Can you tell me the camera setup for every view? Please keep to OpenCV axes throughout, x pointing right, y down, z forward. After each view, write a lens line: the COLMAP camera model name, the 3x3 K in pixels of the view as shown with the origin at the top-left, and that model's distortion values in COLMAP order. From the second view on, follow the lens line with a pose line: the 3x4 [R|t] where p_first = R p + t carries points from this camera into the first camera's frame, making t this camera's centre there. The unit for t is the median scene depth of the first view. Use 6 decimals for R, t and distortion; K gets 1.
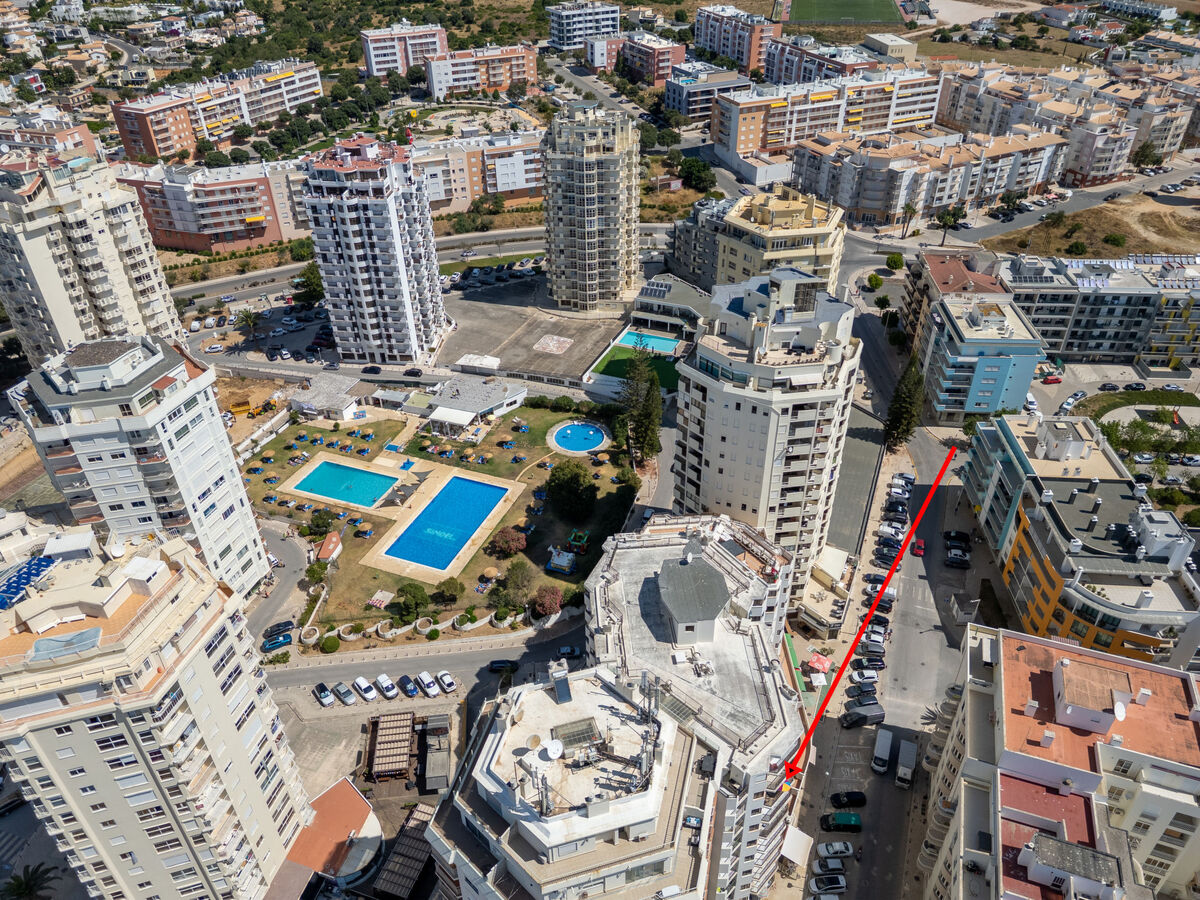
lens RADIAL K [[845.7, 0, 604.2], [0, 845.7, 447.9], [0, 0, 1]] dist [0.078007, -0.060358]
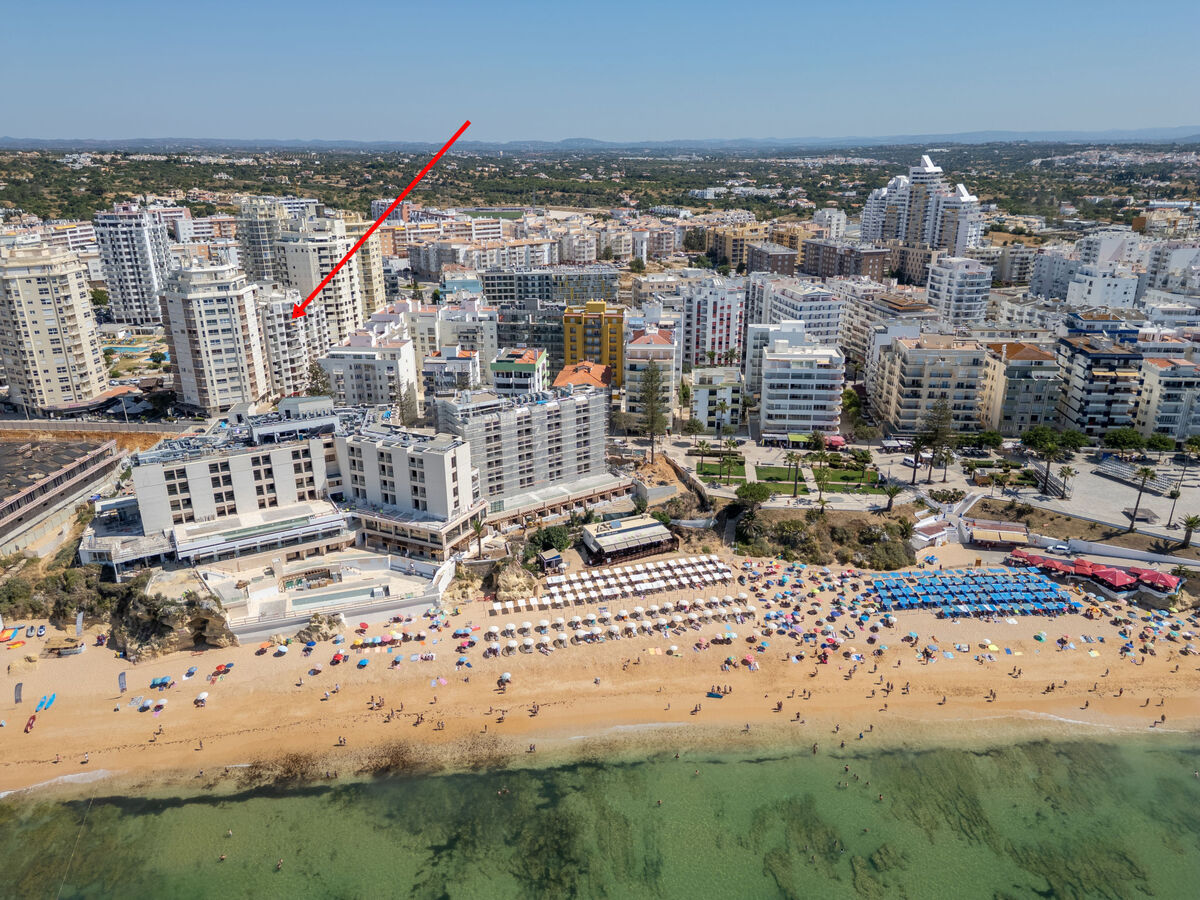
lens RADIAL K [[845.7, 0, 597.9], [0, 845.7, 451.3], [0, 0, 1]] dist [0.078007, -0.060358]
pose [[0.968142, -0.078227, 0.237868, 0.220786], [0.138630, 0.958529, -0.249005, 0.759163], [-0.208524, 0.274048, 0.938837, -0.842261]]
